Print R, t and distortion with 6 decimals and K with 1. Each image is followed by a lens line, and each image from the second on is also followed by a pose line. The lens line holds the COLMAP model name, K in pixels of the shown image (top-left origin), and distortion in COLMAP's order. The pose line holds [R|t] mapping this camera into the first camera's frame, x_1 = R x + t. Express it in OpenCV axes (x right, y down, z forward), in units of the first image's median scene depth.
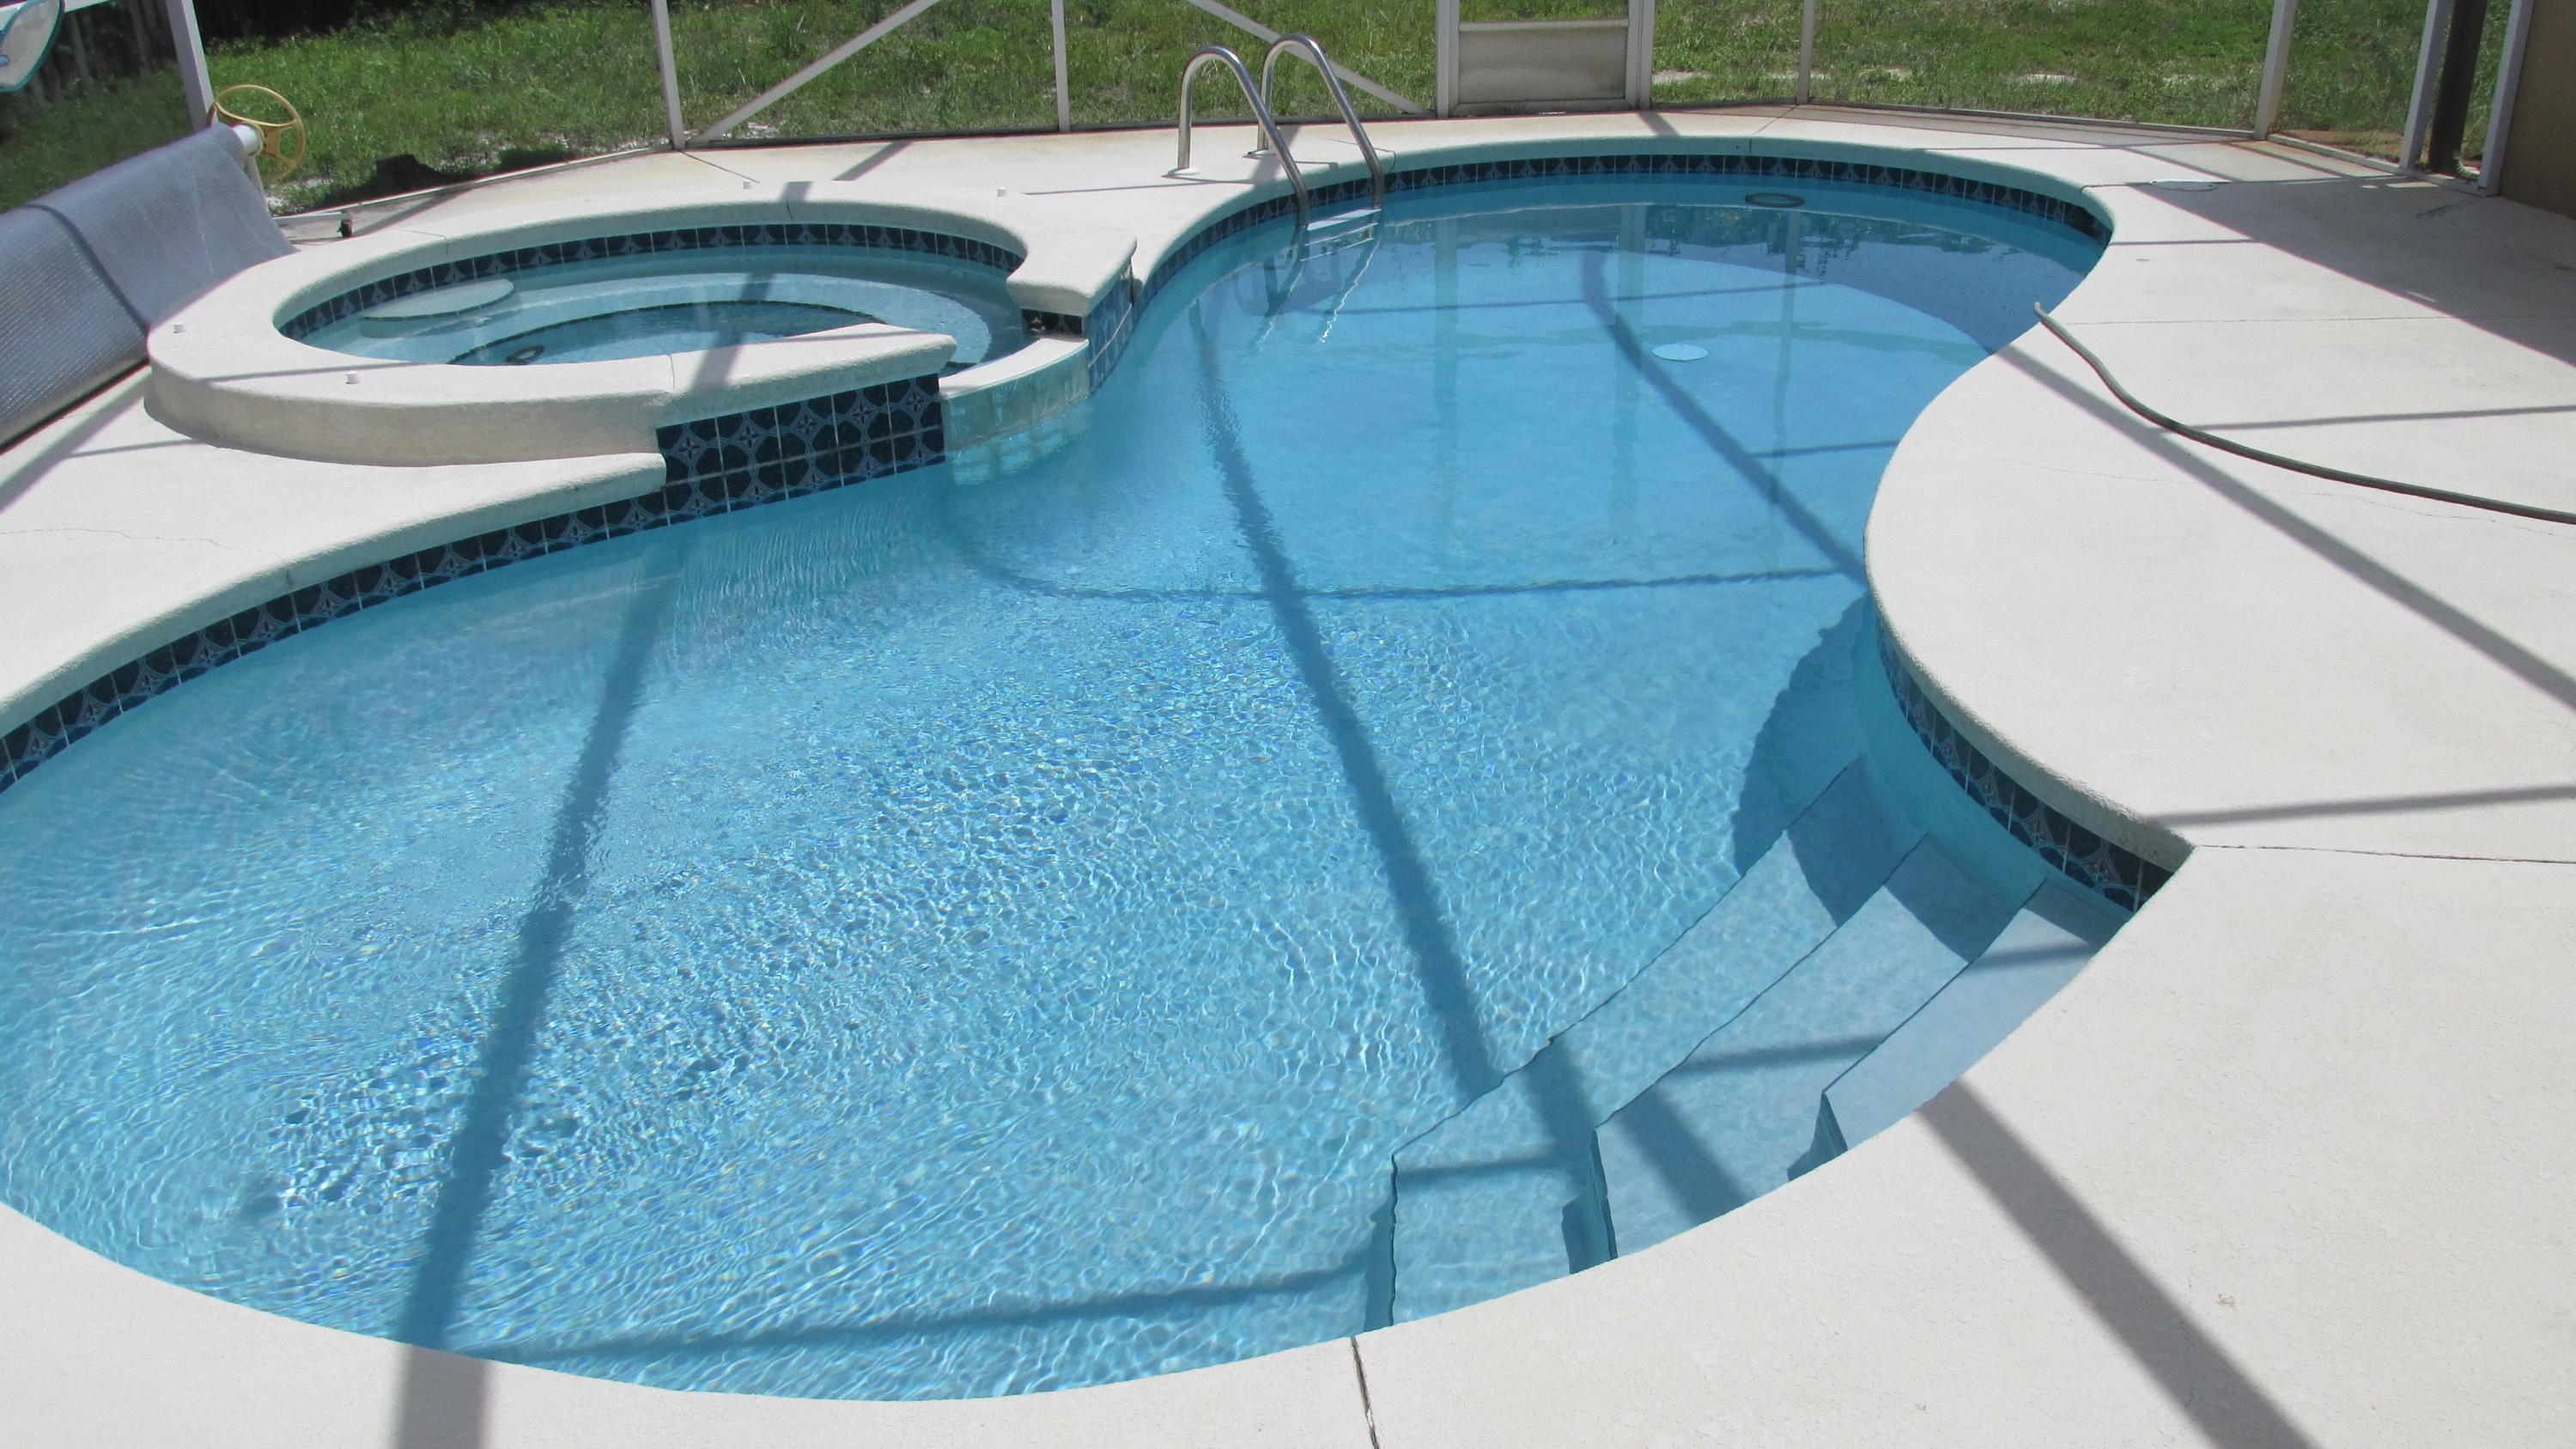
lens RADIAL K [[2162.5, 0, 1291.8], [0, 2162.5, 723.1], [0, 0, 1]] dist [-0.042178, 0.018193]
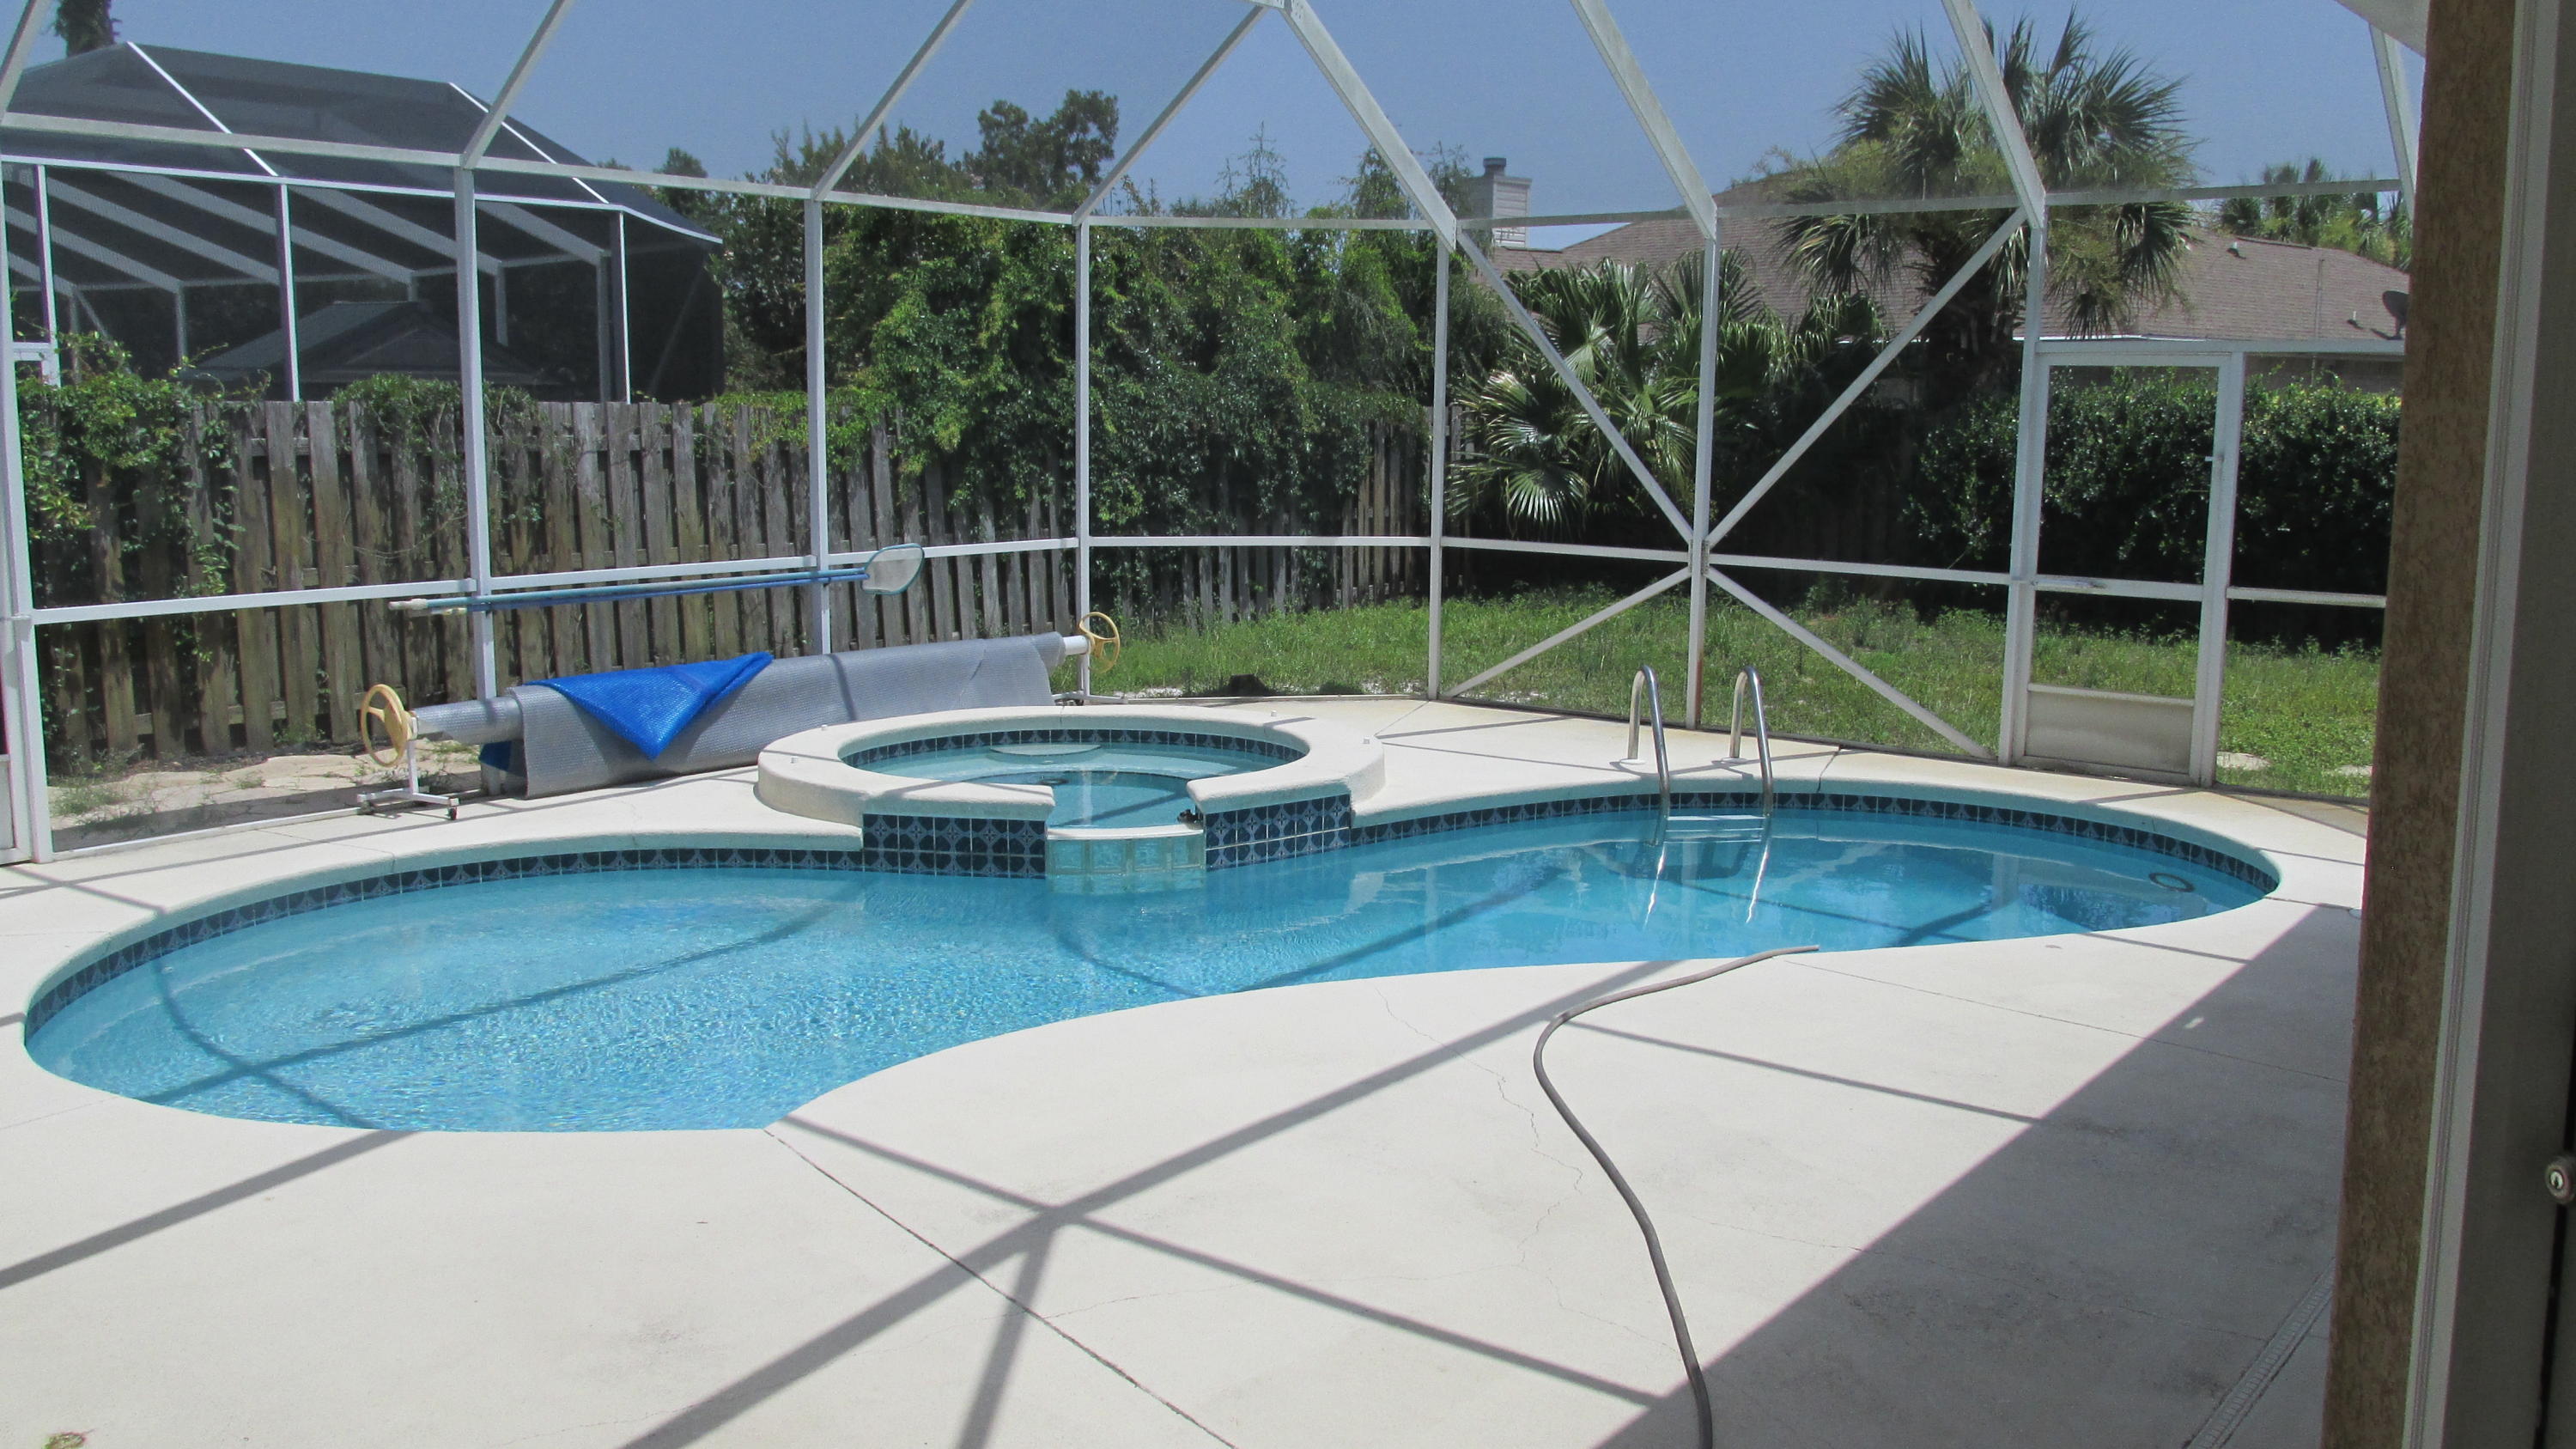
lens RADIAL K [[2162.5, 0, 1286.0], [0, 2162.5, 729.1], [0, 0, 1]] dist [-0.042178, 0.018193]
pose [[0.693243, 0.135120, -0.707924, 1.031040], [-0.316846, 0.939390, -0.130976, -0.077685], [0.647319, 0.315101, 0.694038, 0.030080]]
